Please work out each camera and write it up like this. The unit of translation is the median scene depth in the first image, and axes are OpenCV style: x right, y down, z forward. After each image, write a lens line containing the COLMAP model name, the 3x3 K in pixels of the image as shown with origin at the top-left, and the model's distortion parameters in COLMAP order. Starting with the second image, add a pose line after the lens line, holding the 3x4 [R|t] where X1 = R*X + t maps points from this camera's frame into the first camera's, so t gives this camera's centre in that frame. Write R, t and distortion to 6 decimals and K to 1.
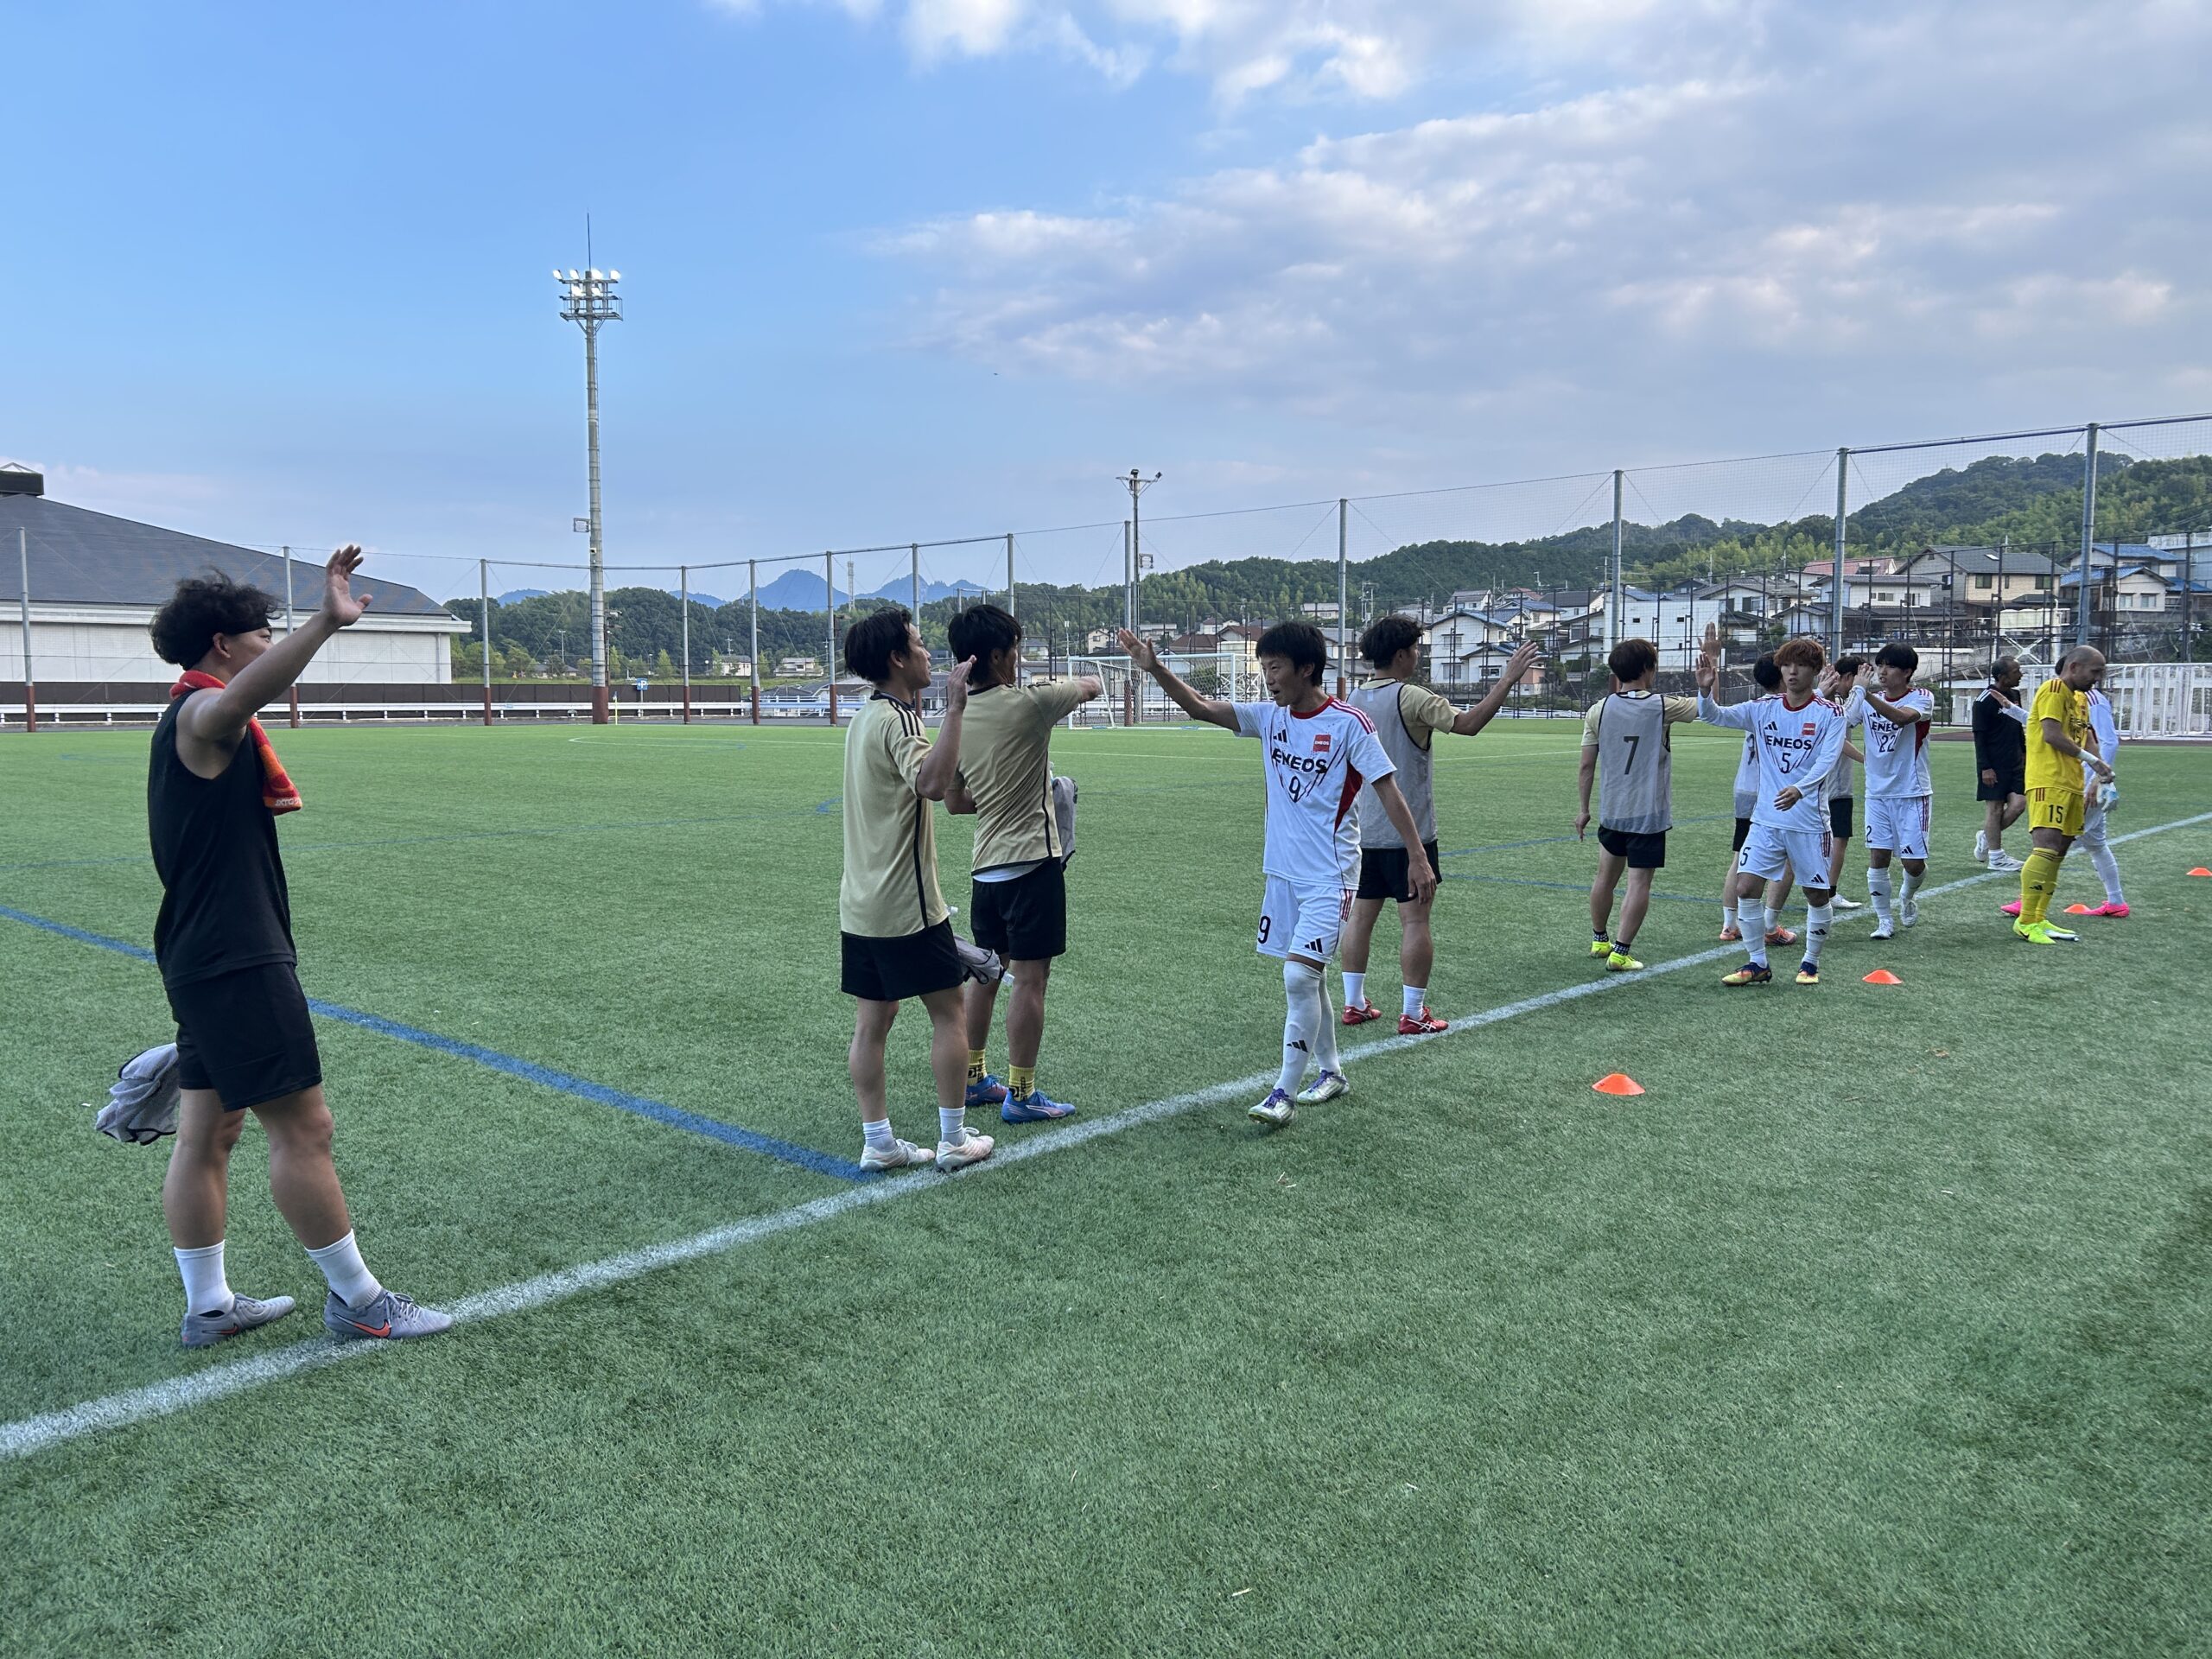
lens RADIAL K [[1661.8, 0, 1118.9], [0, 1661.8, 824.9], [0, 0, 1]] dist [0.053041, -0.056609]
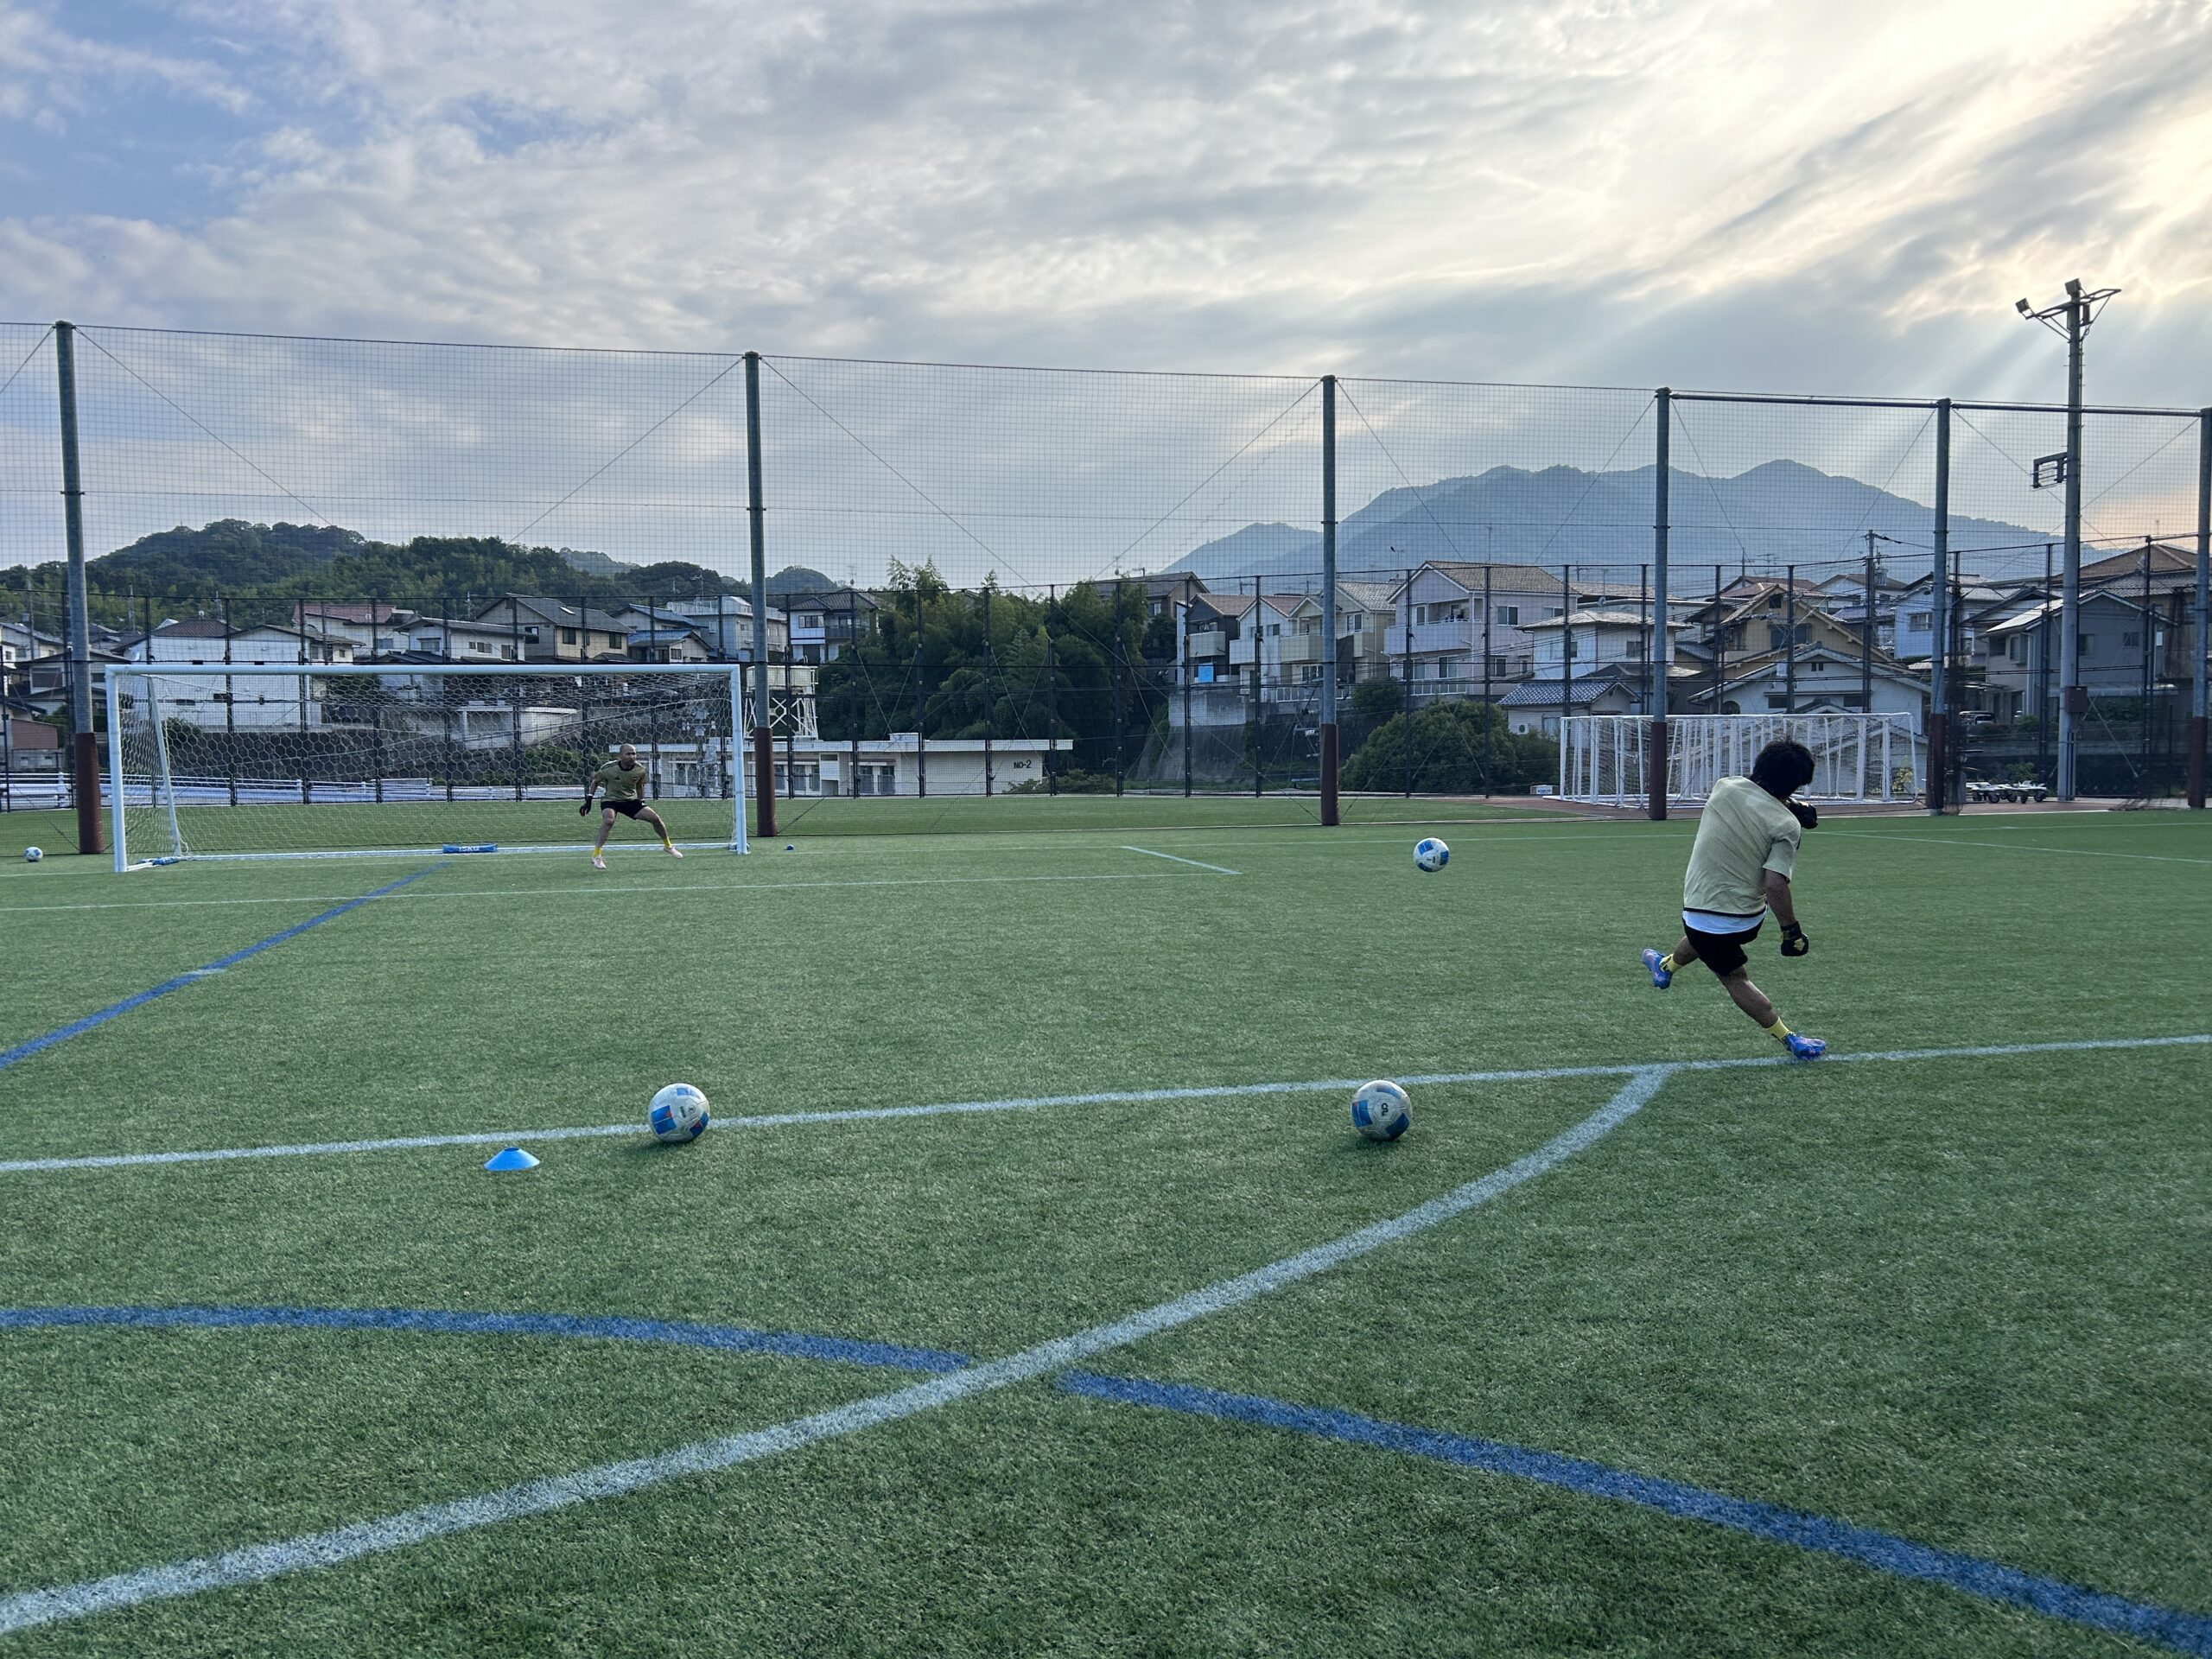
lens RADIAL K [[1661.8, 0, 1109.0], [0, 1661.8, 833.7], [0, 0, 1]] dist [0.053041, -0.056609]
pose [[0.555709, -0.049823, 0.829883, -1.096605], [0.078459, 0.996891, 0.007311, -0.223382], [-0.827667, 0.061049, 0.557890, 2.788080]]
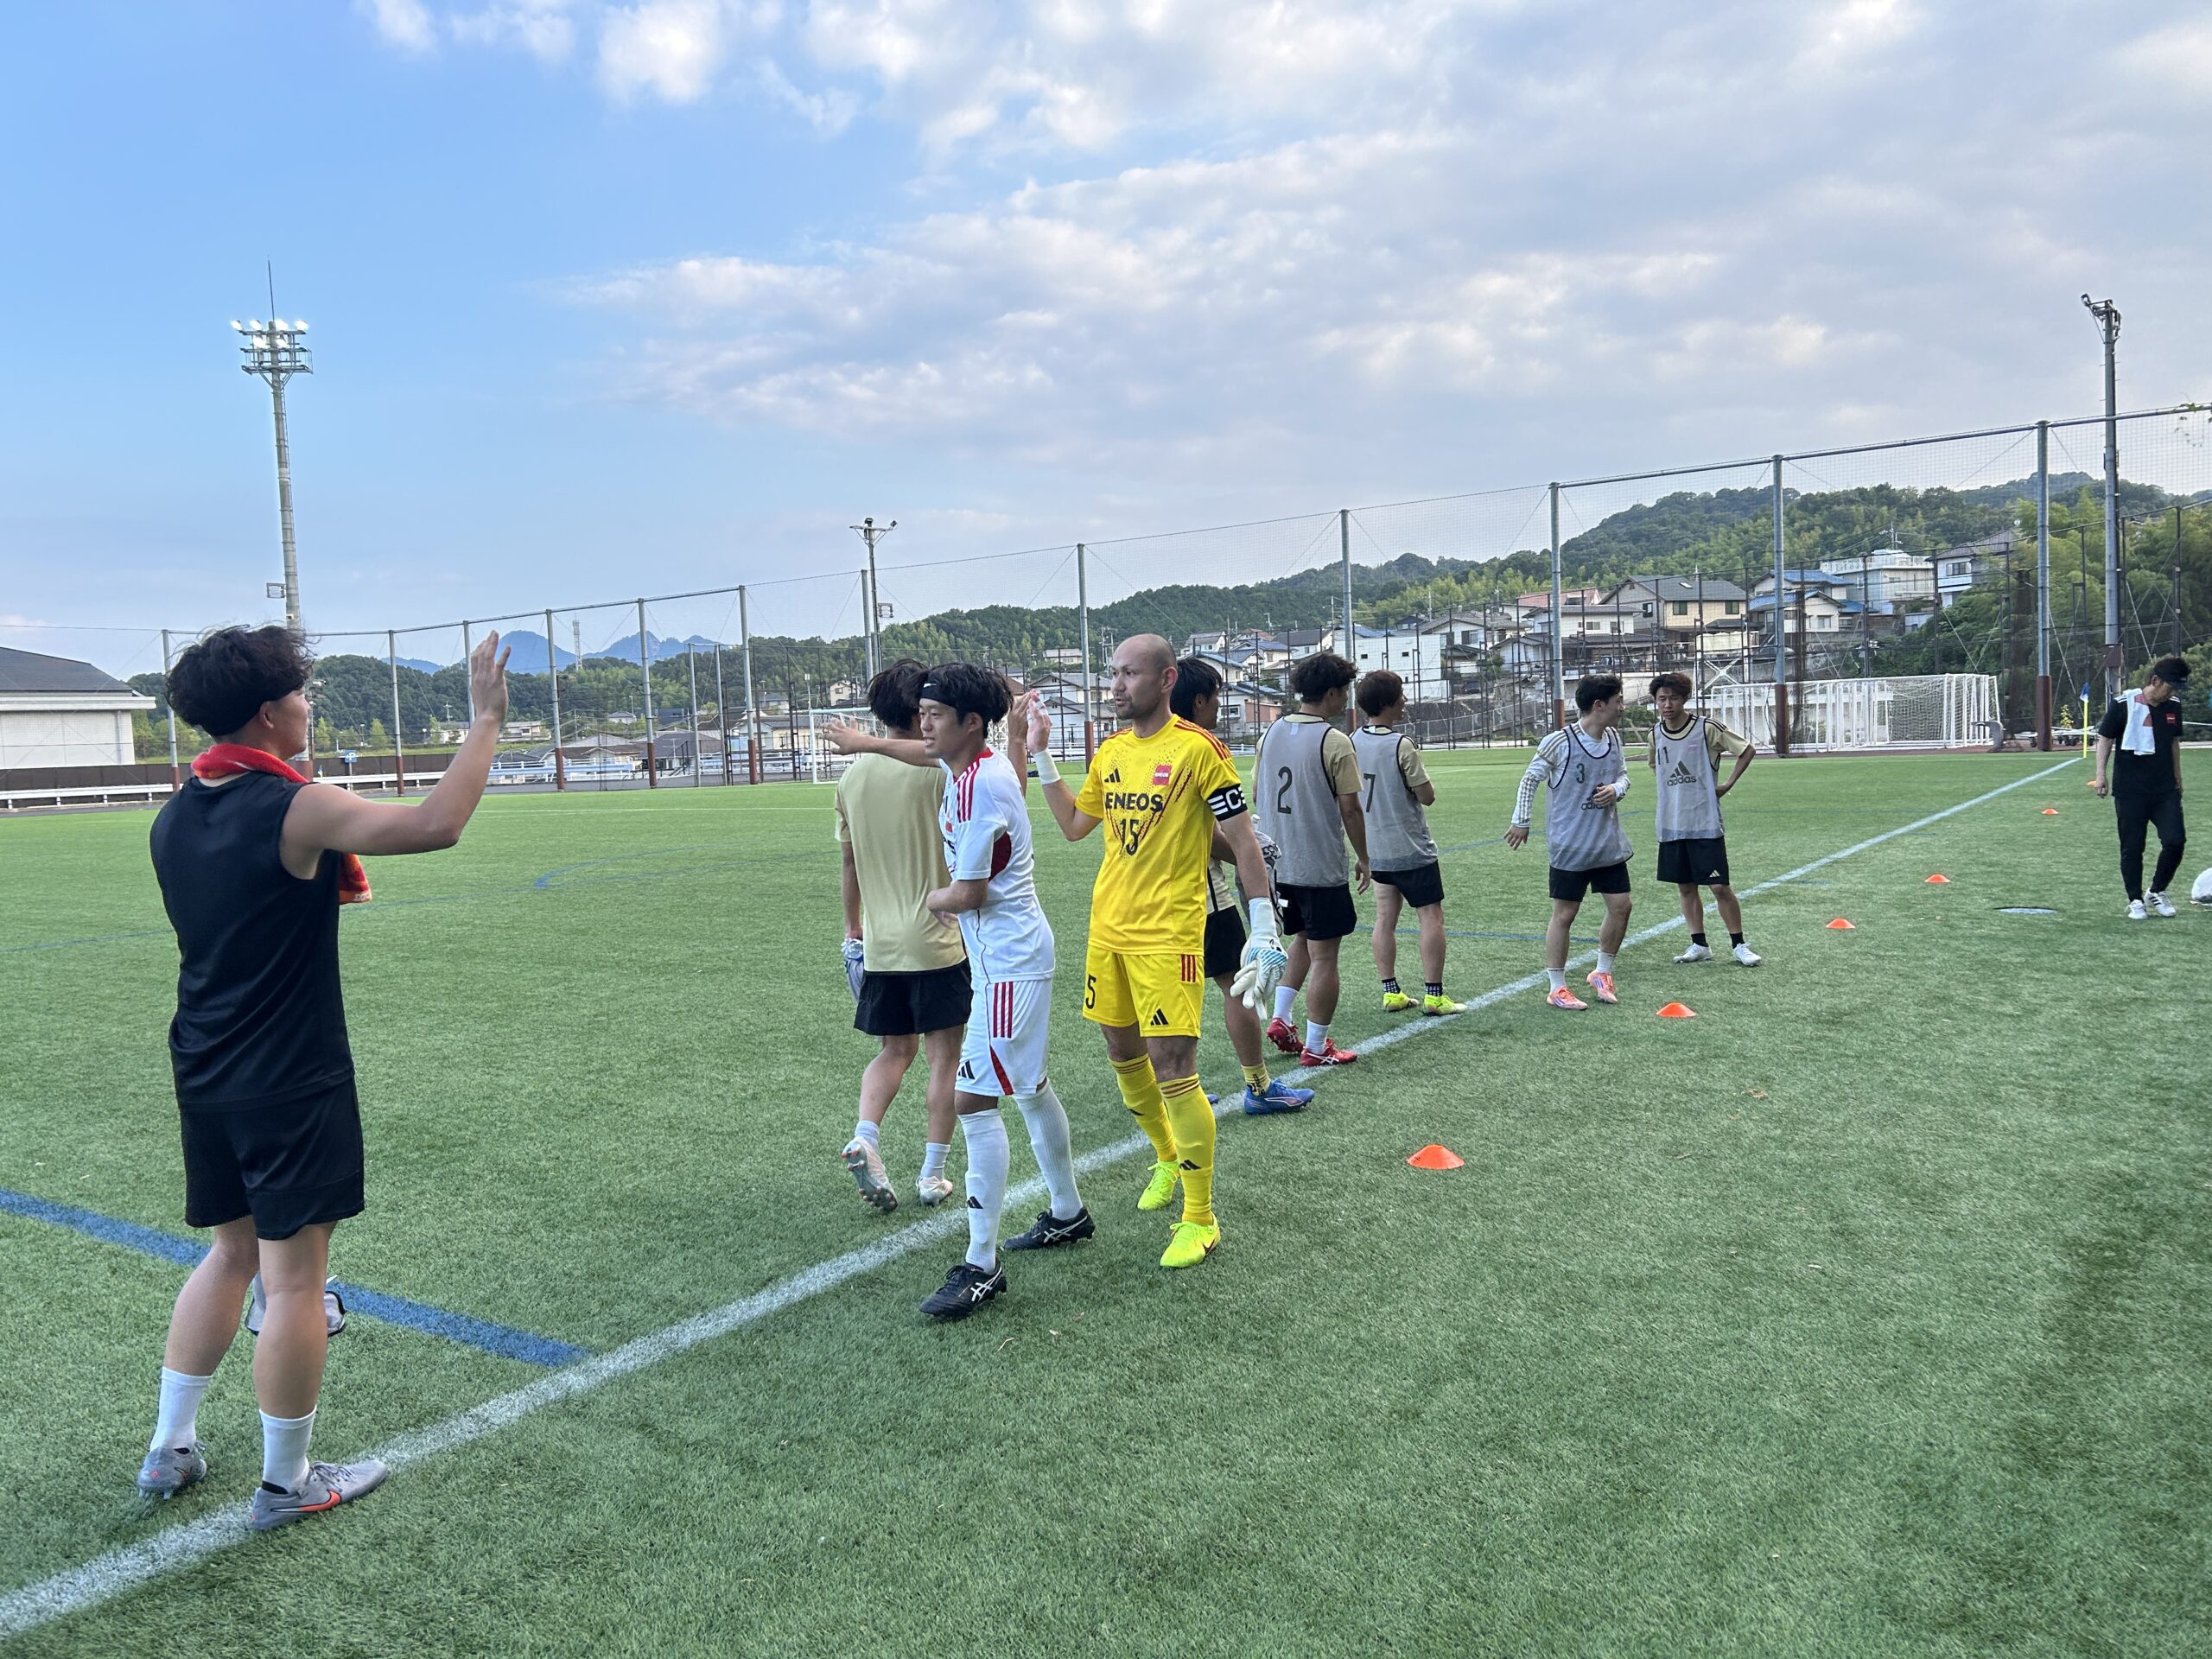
lens RADIAL K [[1661.8, 0, 1097.9], [0, 1661.8, 845.6], [0, 0, 1]] dist [0.053041, -0.056609]
pose [[0.989474, -0.048330, 0.136402, 0.002102], [0.050553, 0.998638, -0.012880, -0.004929], [-0.135593, 0.019639, 0.990570, 0.064497]]
